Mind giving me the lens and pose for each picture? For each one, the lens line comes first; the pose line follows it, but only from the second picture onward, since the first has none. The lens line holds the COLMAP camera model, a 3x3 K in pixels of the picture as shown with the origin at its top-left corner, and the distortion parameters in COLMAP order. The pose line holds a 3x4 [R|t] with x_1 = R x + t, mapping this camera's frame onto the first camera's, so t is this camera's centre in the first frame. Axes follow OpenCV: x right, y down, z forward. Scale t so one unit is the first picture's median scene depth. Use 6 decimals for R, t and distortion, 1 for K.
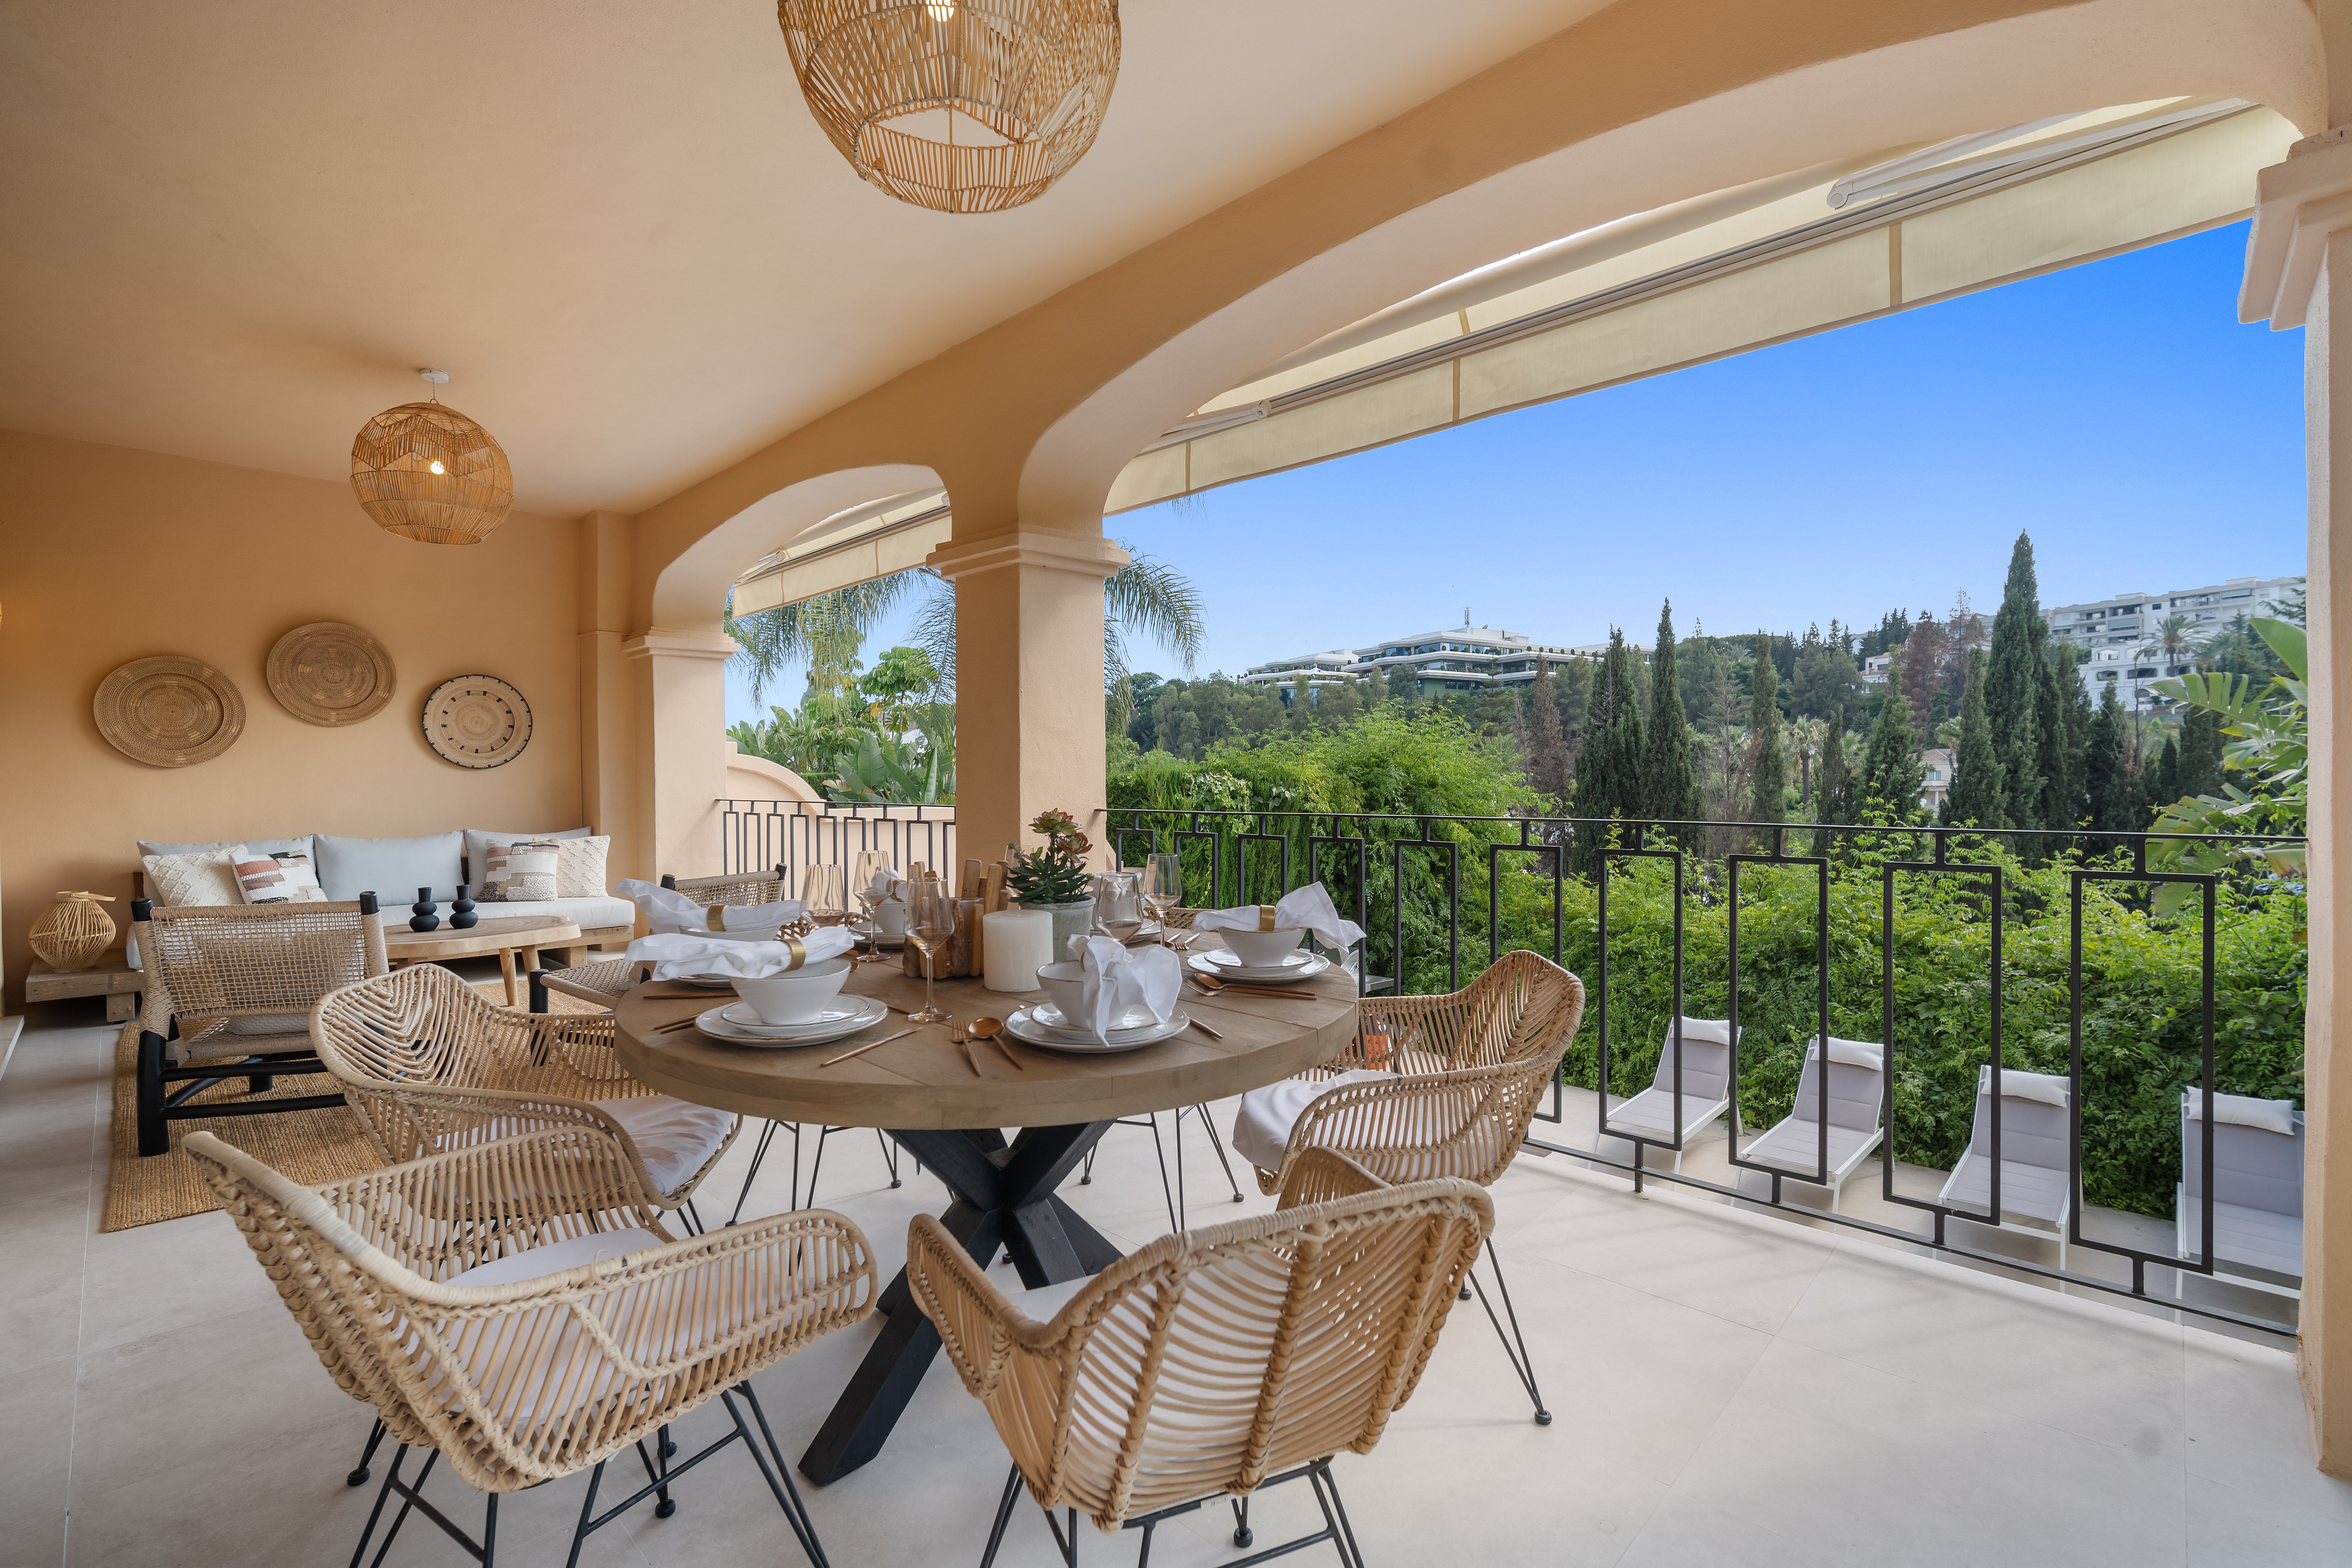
lens RADIAL K [[1034.9, 0, 1175.8], [0, 1034.9, 798.4], [0, 0, 1]] dist [-0.014412, 0.004155]
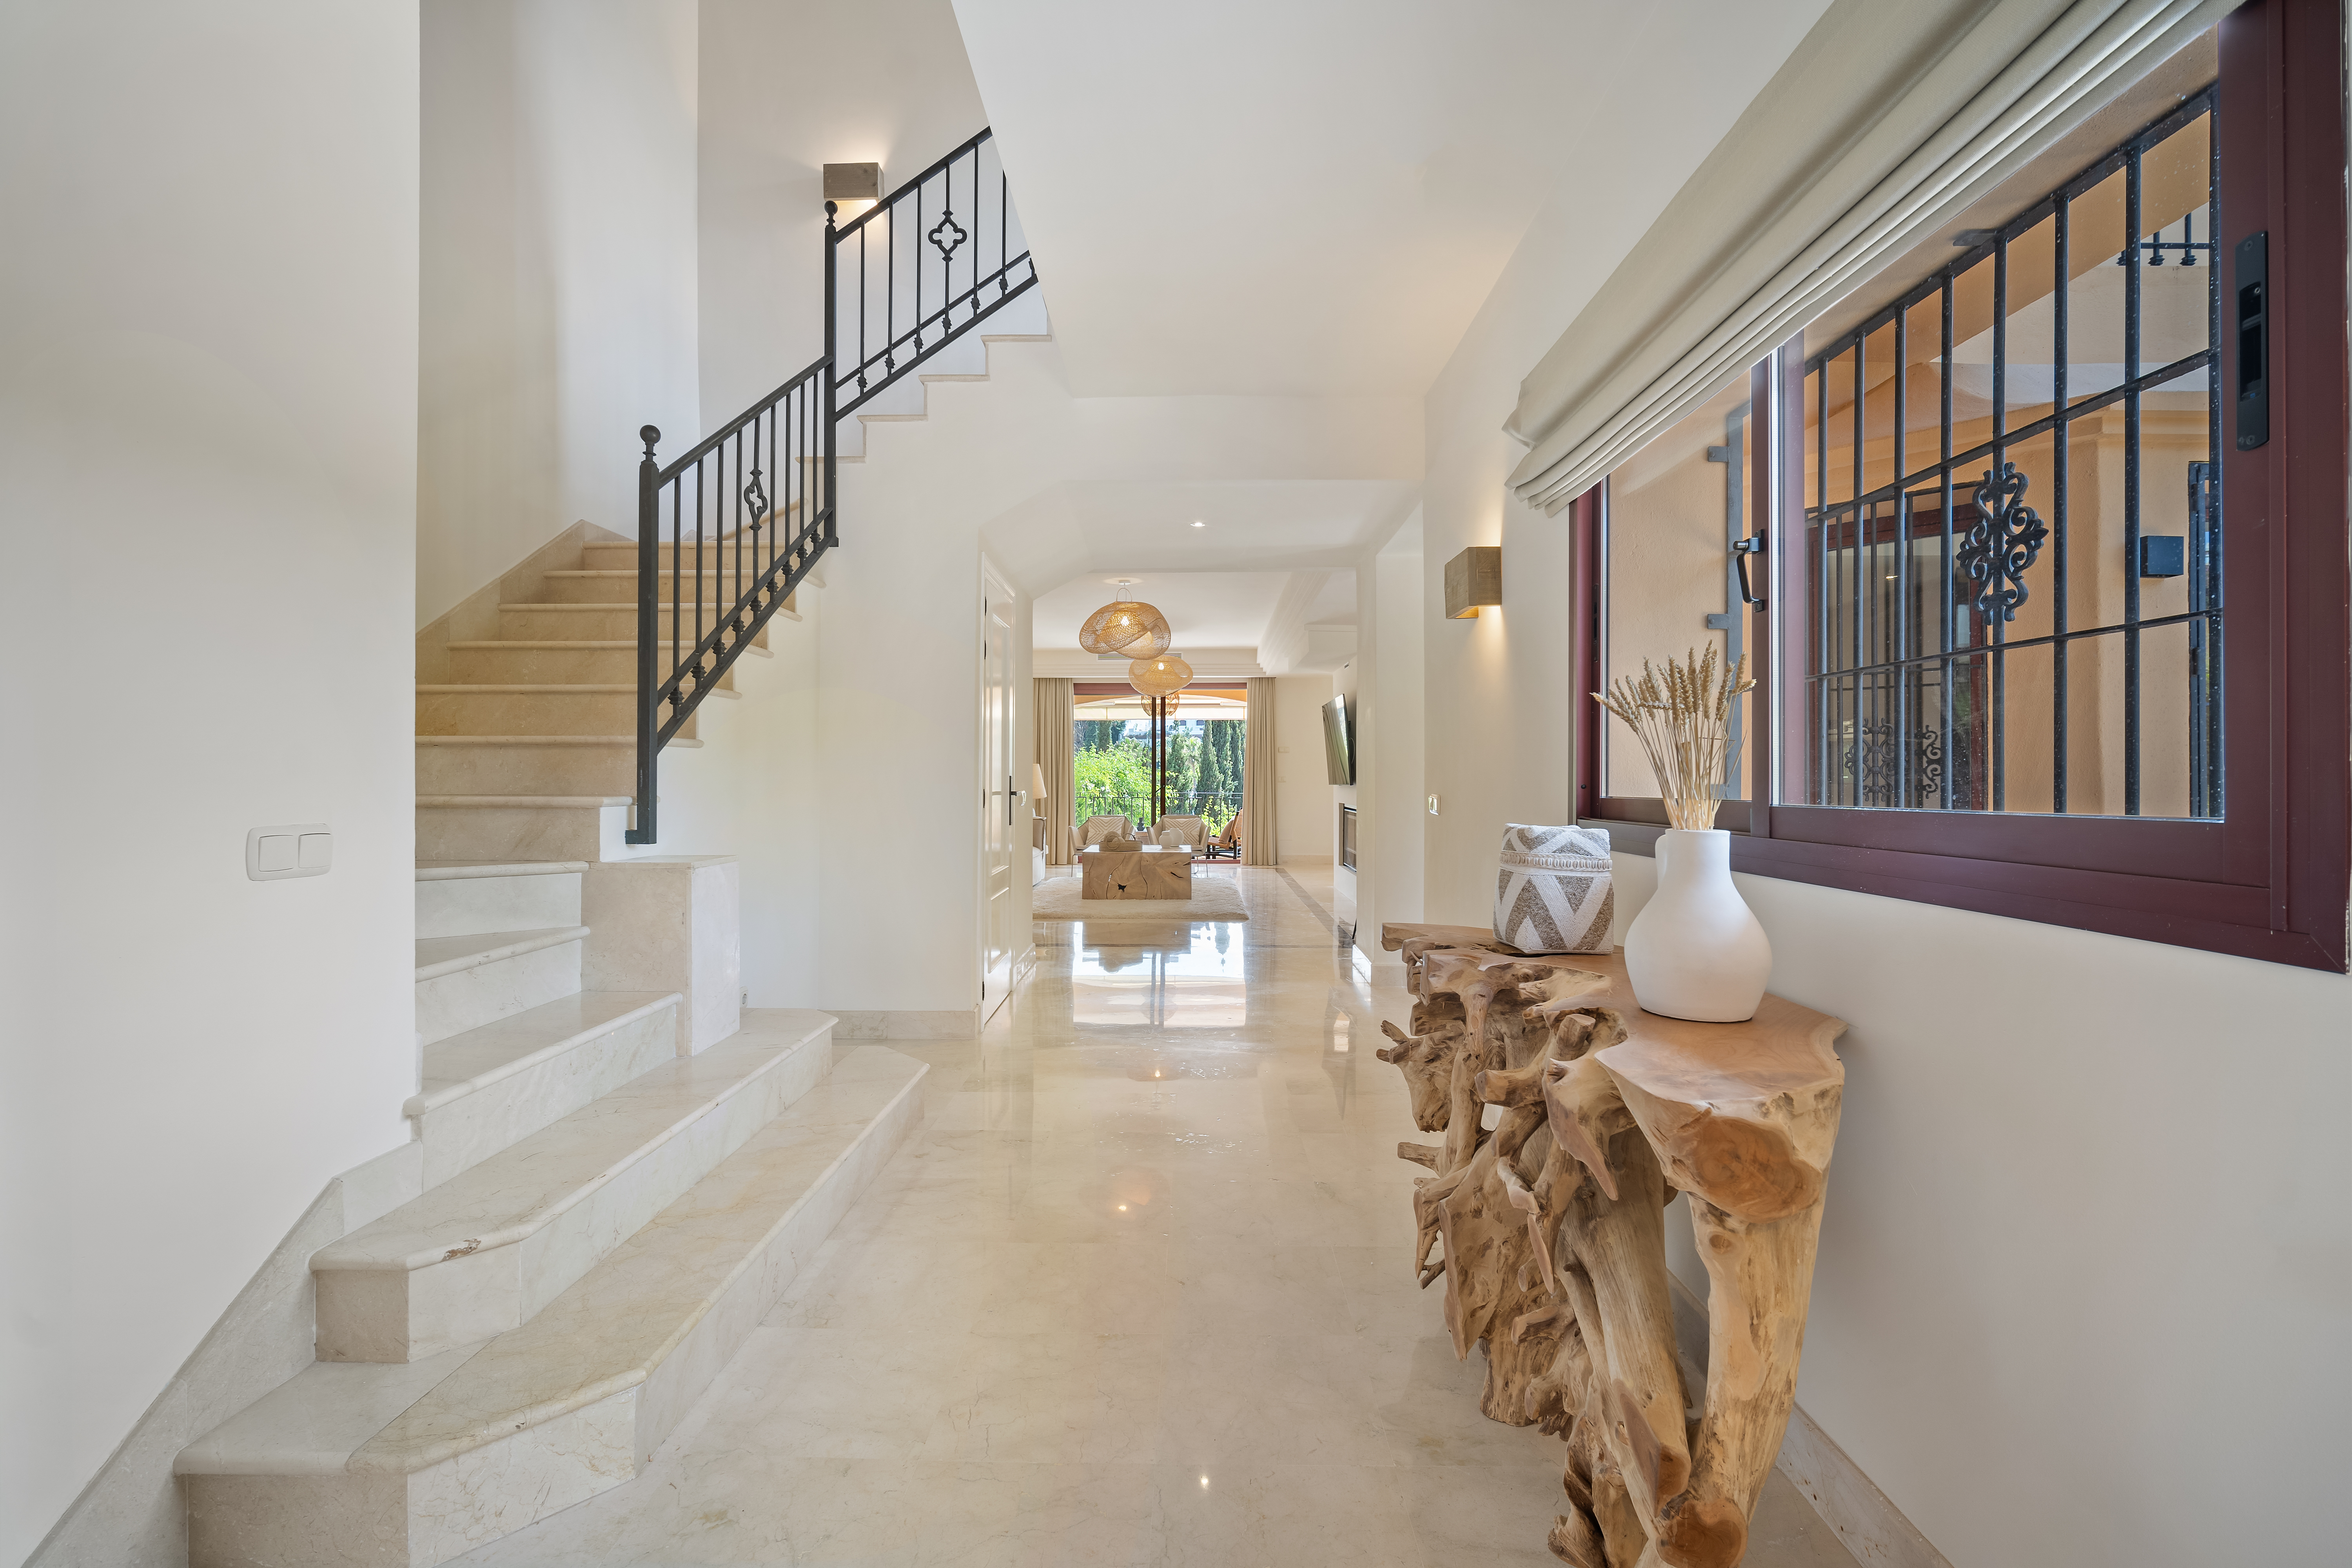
lens RADIAL K [[1034.9, 0, 1180.4], [0, 1034.9, 777.0], [0, 0, 1]] dist [-0.014412, 0.004155]
pose [[0.727143, 0.011299, 0.686393, -0.654264], [0.000879, 0.999848, -0.017390, 0.002395], [-0.686485, 0.013249, 0.727023, -0.340437]]
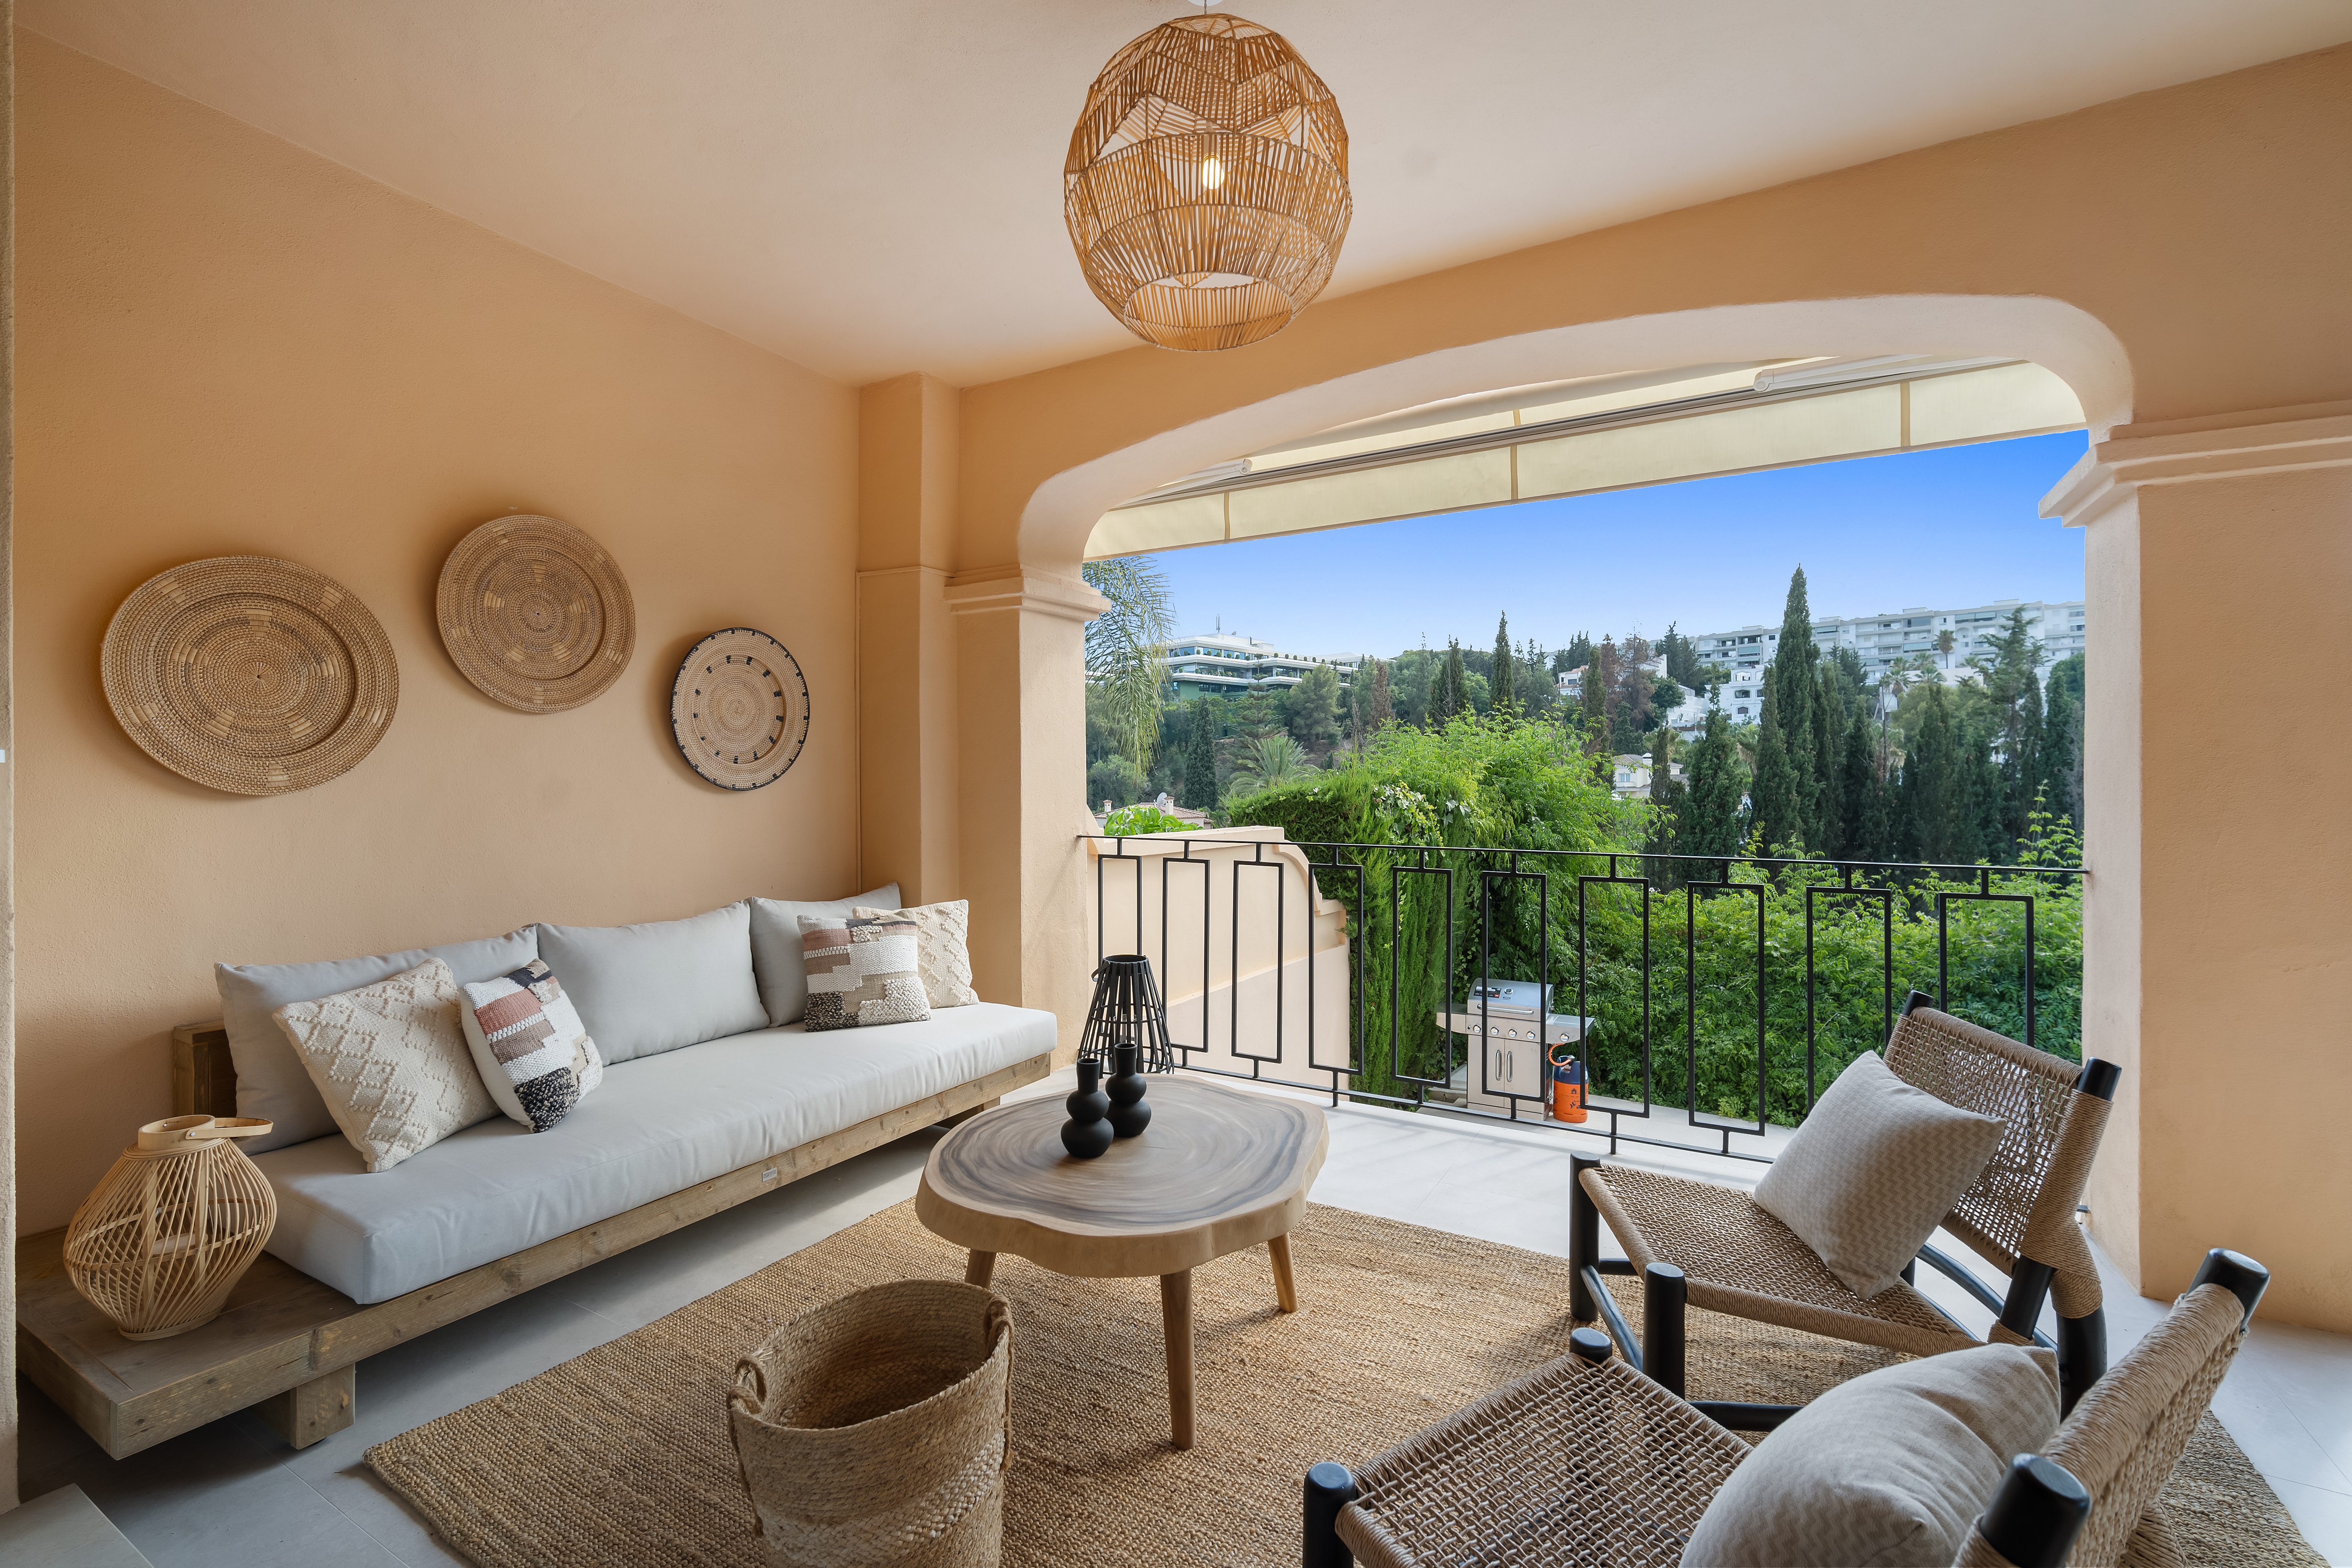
lens RADIAL K [[1034.9, 0, 1173.9], [0, 1034.9, 774.0], [0, 0, 1]] dist [-0.014412, 0.004155]
pose [[0.968611, 0.004747, 0.248536, -0.180987], [0.000941, 0.999740, -0.022763, -0.007676], [-0.248580, 0.022282, 0.968355, 0.116619]]
